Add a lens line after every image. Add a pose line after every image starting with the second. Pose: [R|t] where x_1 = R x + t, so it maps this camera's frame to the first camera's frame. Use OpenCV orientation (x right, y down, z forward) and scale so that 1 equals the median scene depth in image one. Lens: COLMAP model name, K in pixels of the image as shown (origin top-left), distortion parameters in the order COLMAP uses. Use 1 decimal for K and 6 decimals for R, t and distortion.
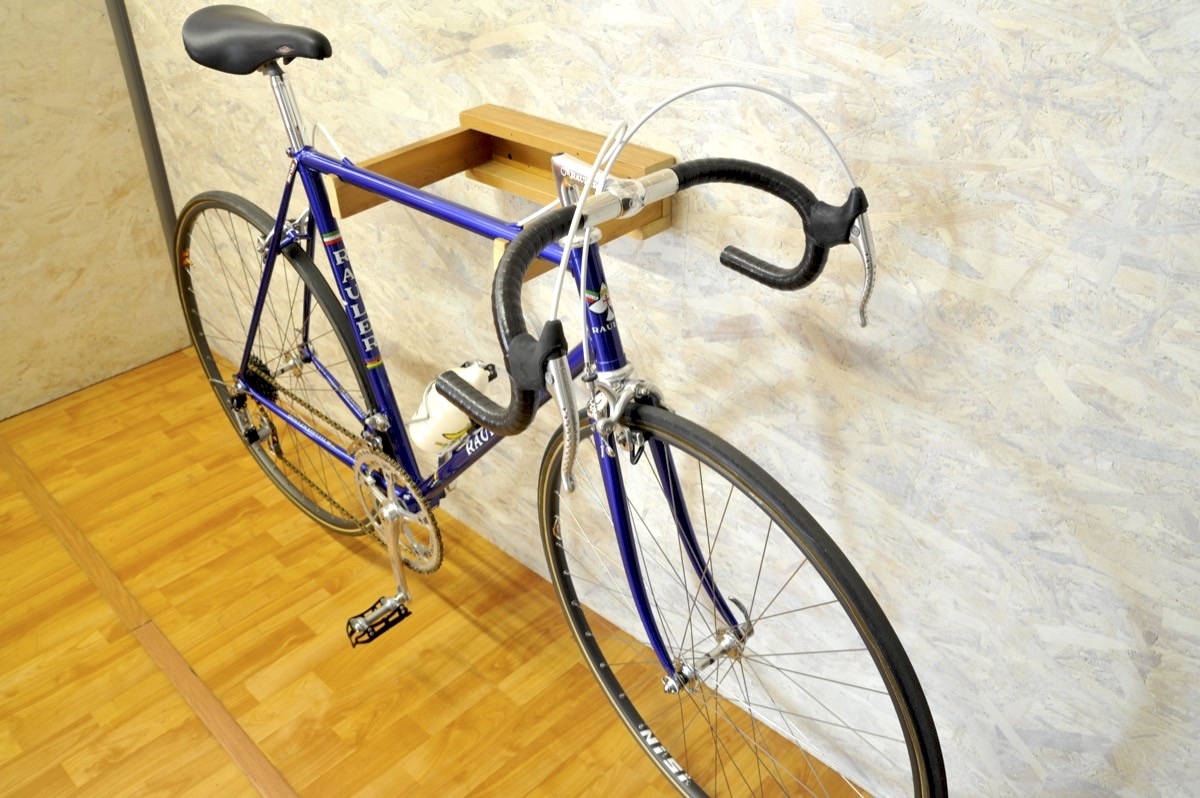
lens RADIAL K [[967.1, 0, 630.1], [0, 967.1, 397.3], [0, 0, 1]] dist [-0.154170, 0.127887]
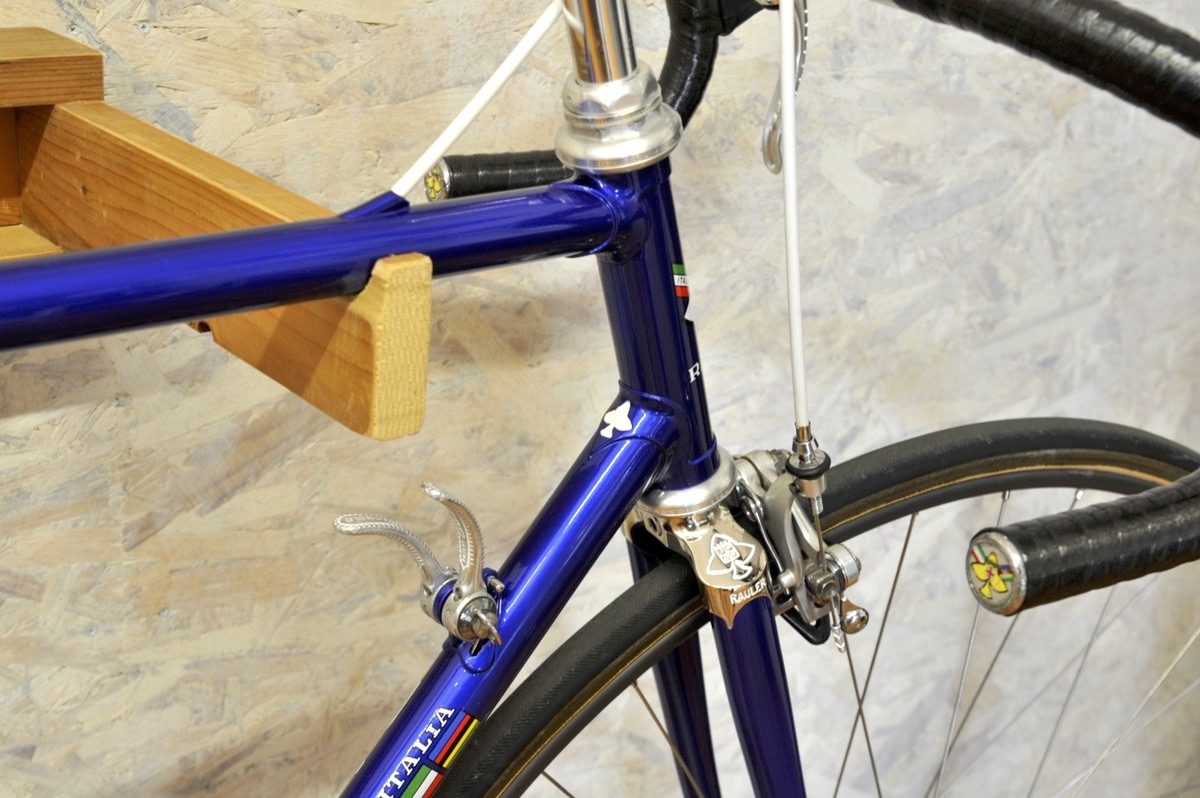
lens RADIAL K [[1686.7, 0, 637.7], [0, 1686.7, 401.7], [0, 0, 1]] dist [0.111203, 0.100803]
pose [[0.150706, -0.366551, 0.918111, -0.473795], [0.484810, 0.836774, 0.254497, -0.176531], [-0.861538, 0.406755, 0.303814, 0.629378]]
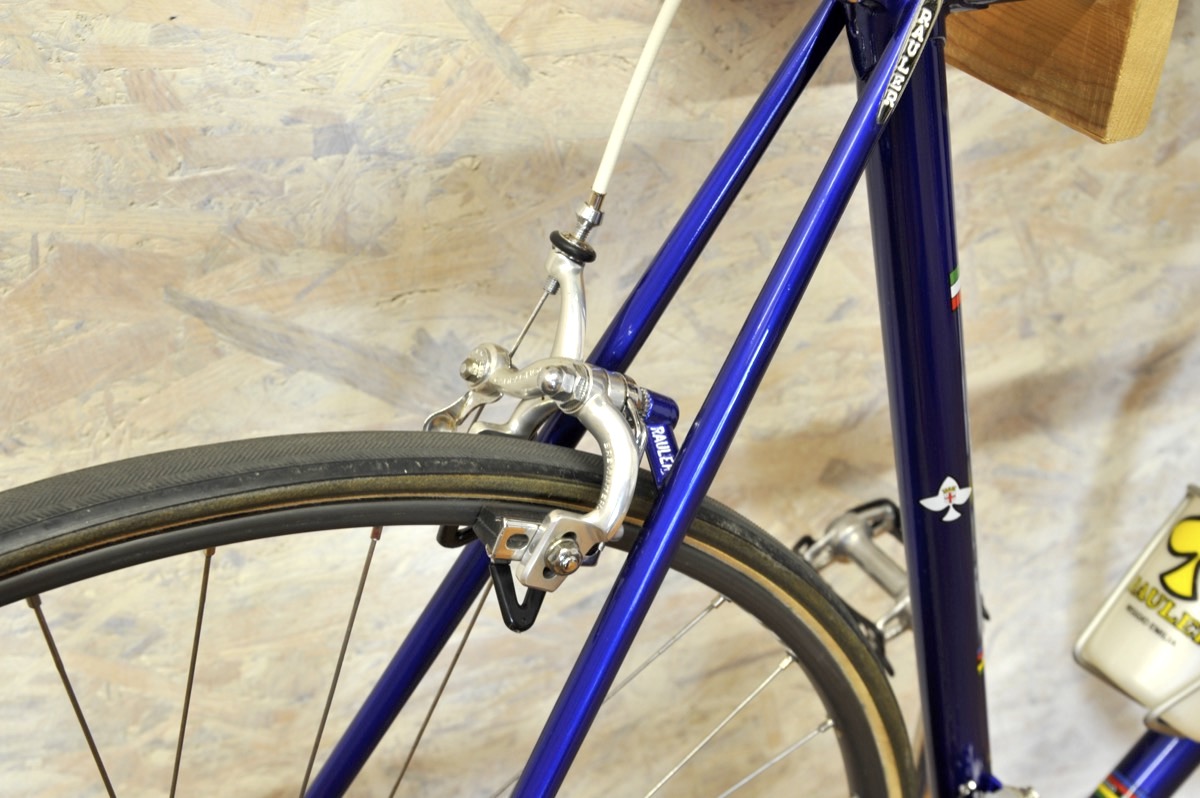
lens RADIAL K [[1686.7, 0, 637.7], [0, 1686.7, 401.7], [0, 0, 1]] dist [0.111203, 0.100803]
pose [[0.328931, -0.461213, 0.824067, -0.720360], [0.462597, 0.839452, 0.285176, -0.304971], [-0.823291, 0.287408, 0.489477, 0.846418]]
